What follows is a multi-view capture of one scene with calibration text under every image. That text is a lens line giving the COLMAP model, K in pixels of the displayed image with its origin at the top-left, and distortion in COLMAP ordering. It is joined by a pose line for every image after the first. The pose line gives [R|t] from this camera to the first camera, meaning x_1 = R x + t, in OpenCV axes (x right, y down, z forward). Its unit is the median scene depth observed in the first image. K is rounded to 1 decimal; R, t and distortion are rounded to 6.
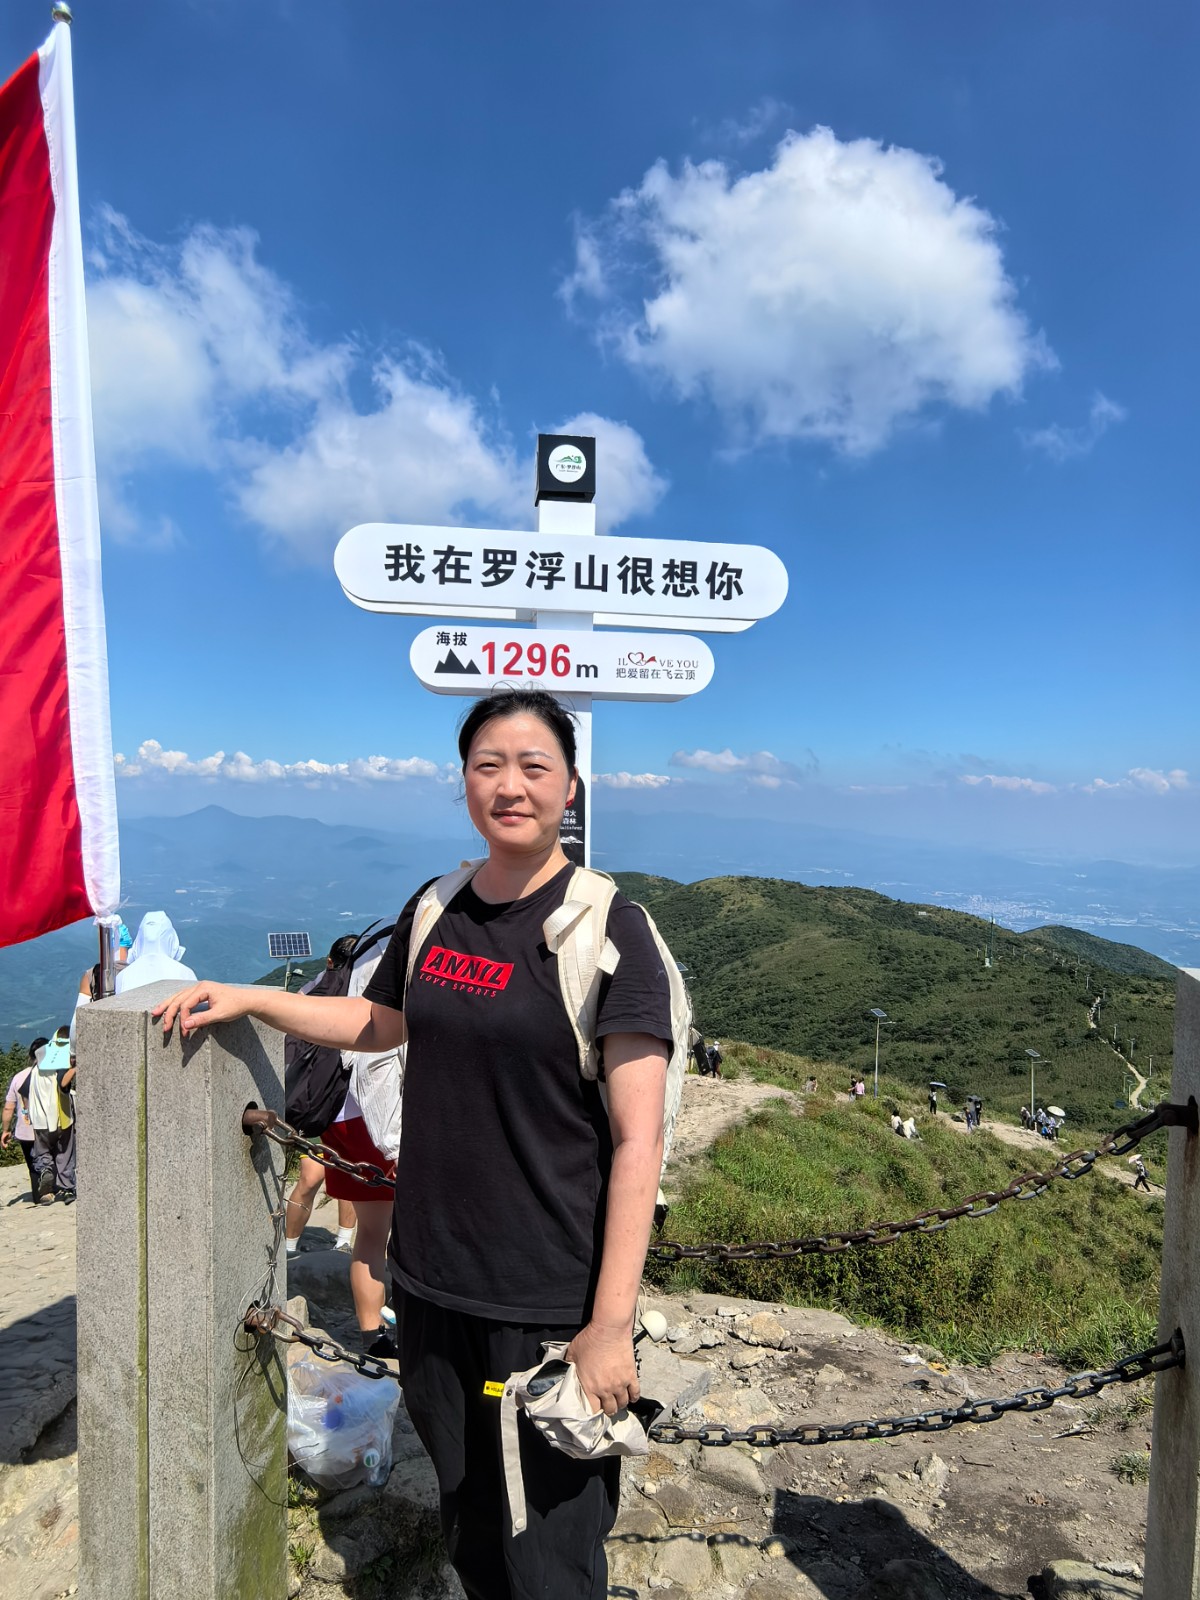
lens RADIAL K [[1042.5, 0, 610.1], [0, 1042.5, 793.6], [0, 0, 1]] dist [-0.045102, -0.002650]
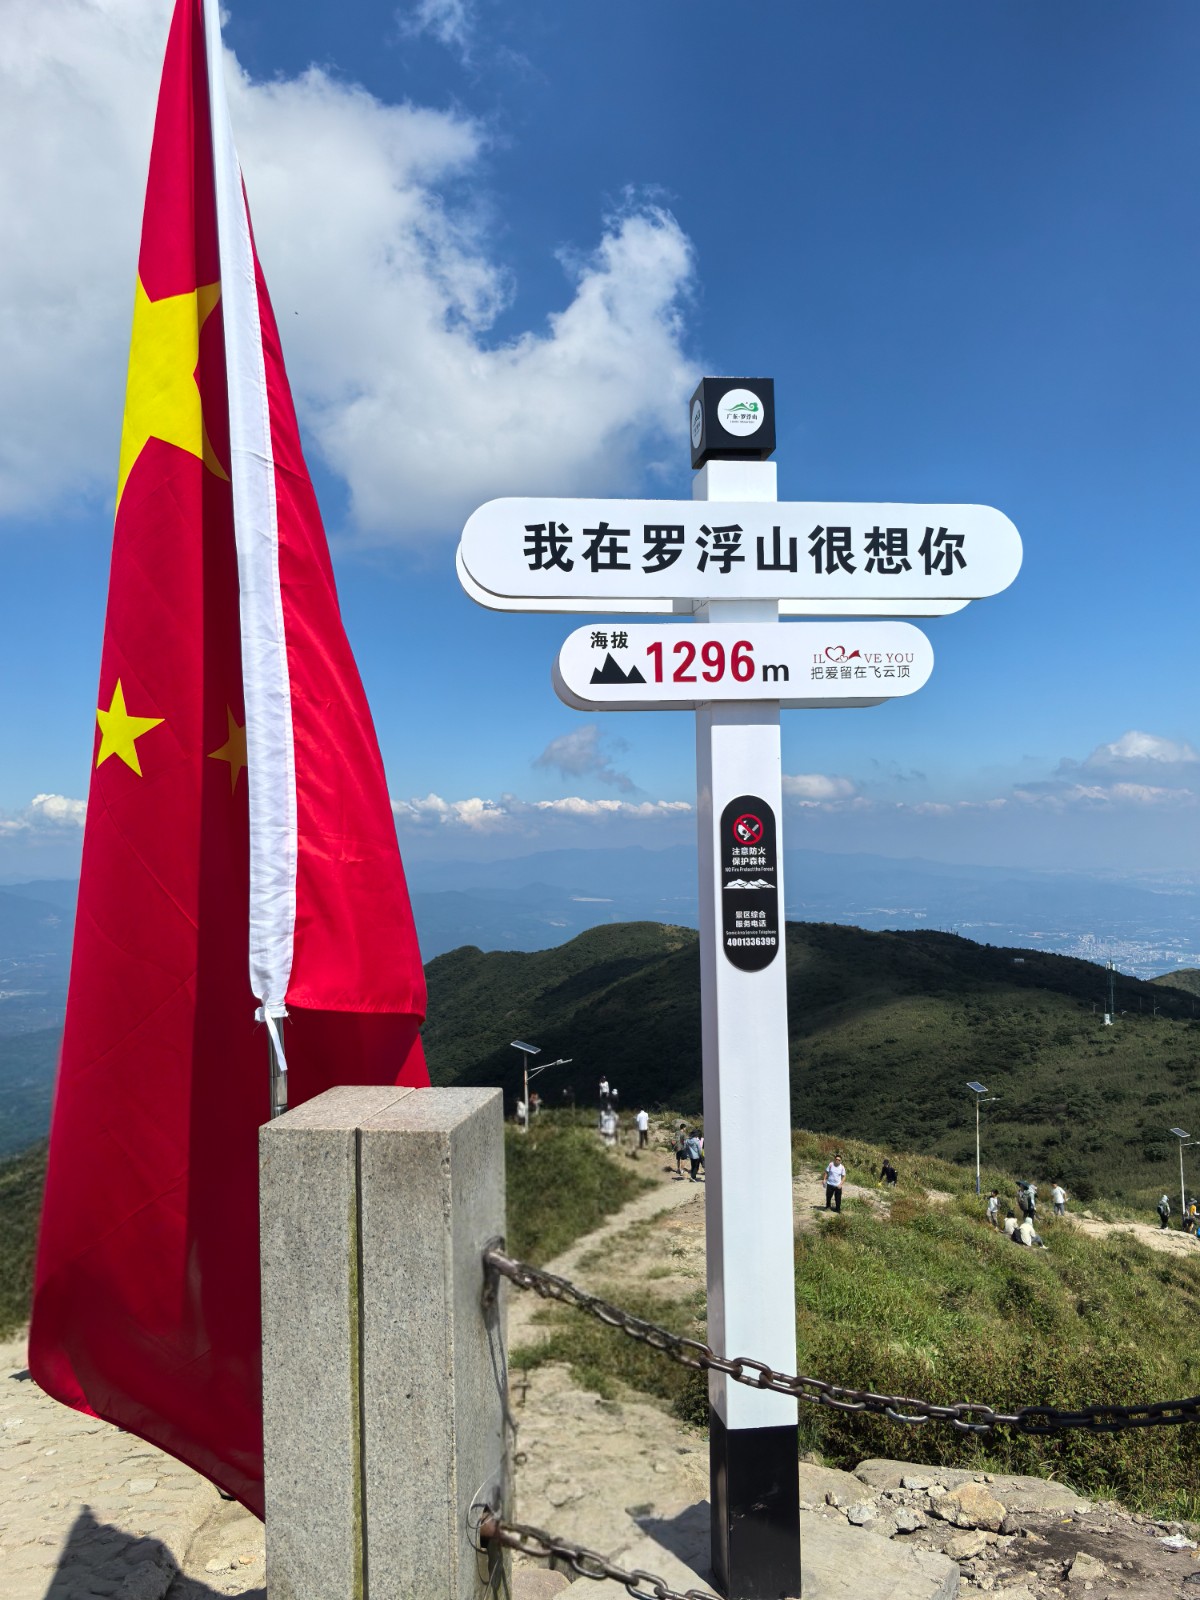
lens RADIAL K [[1276.7, 0, 595.5], [0, 1276.7, 804.2], [0, 0, 1]] dist [0.042555, -0.052522]
pose [[0.998873, -0.042691, -0.020740, -0.144164], [0.042297, 0.998923, -0.019078, -0.003722], [0.021532, 0.018179, 0.999603, 0.018721]]
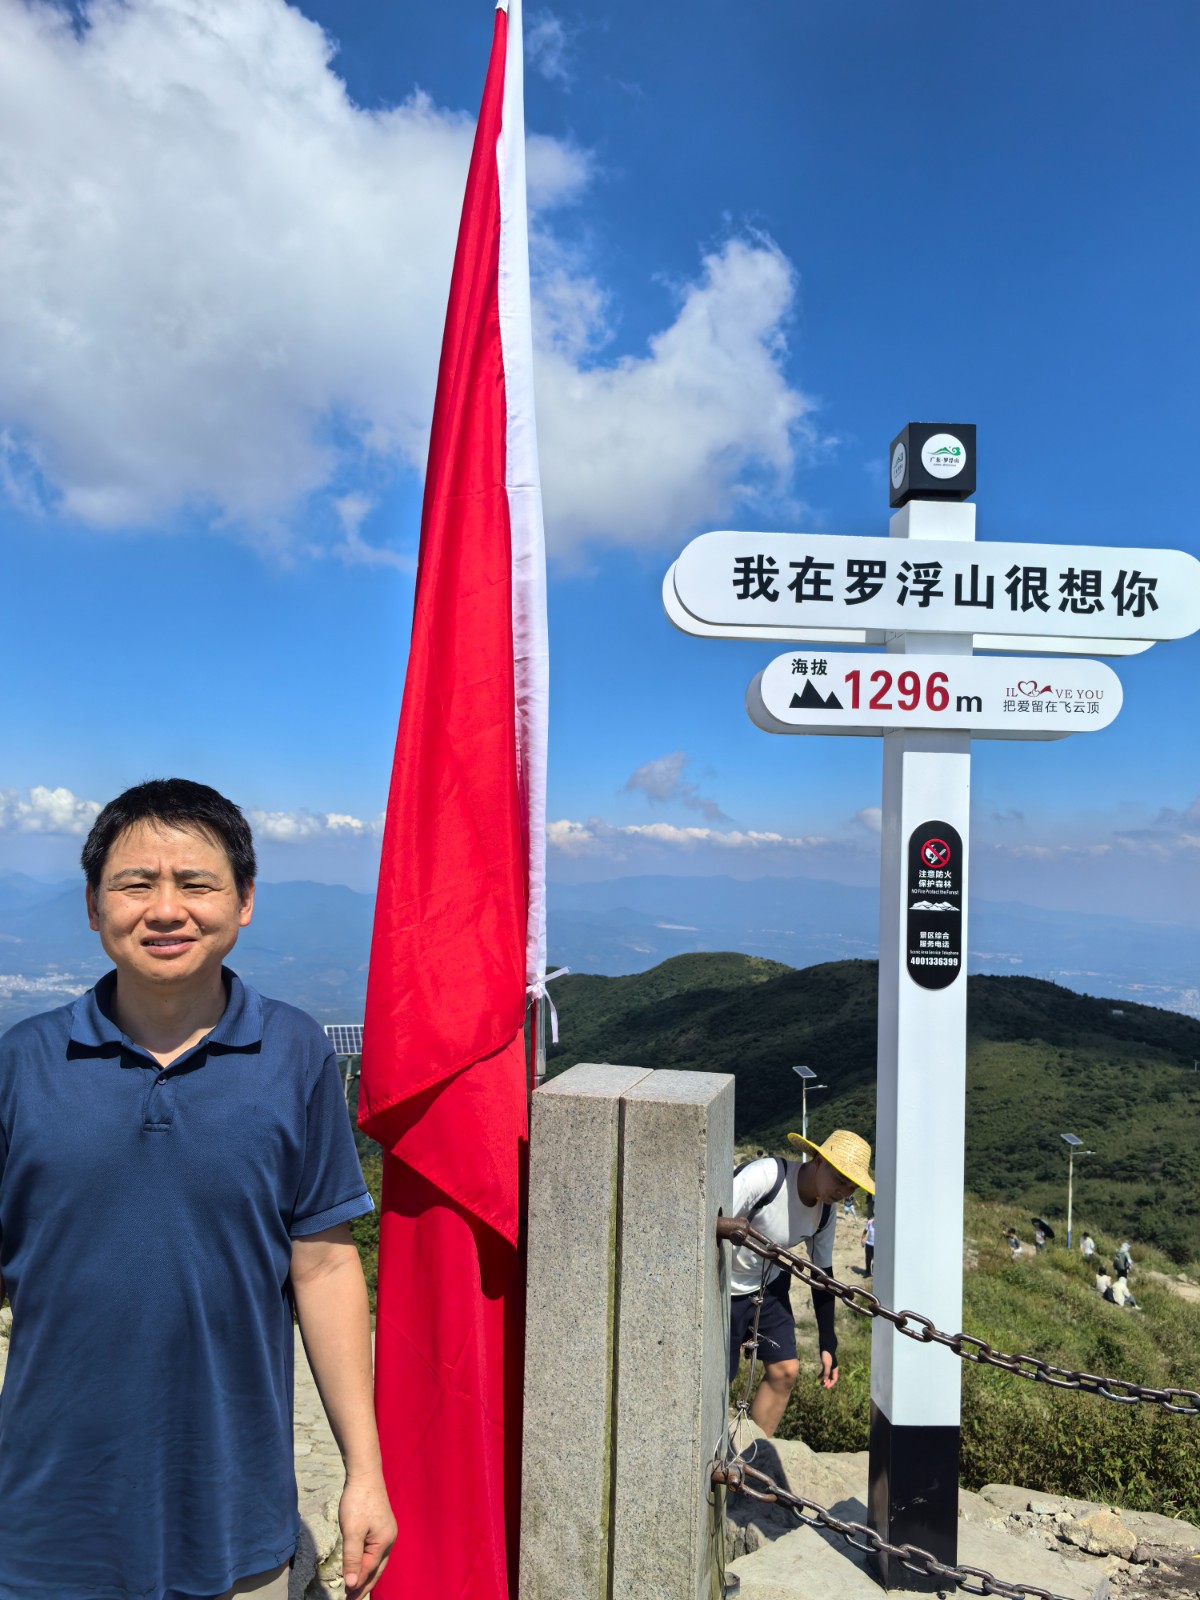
lens RADIAL K [[1289.4, 0, 588.8], [0, 1289.4, 813.3], [0, 0, 1]] dist [0.003612, -0.008918]
pose [[0.995466, 0.000666, -0.095117, -0.225549], [-0.003791, 0.999459, -0.032677, 0.004494], [0.095044, 0.032890, 0.994930, -0.051254]]
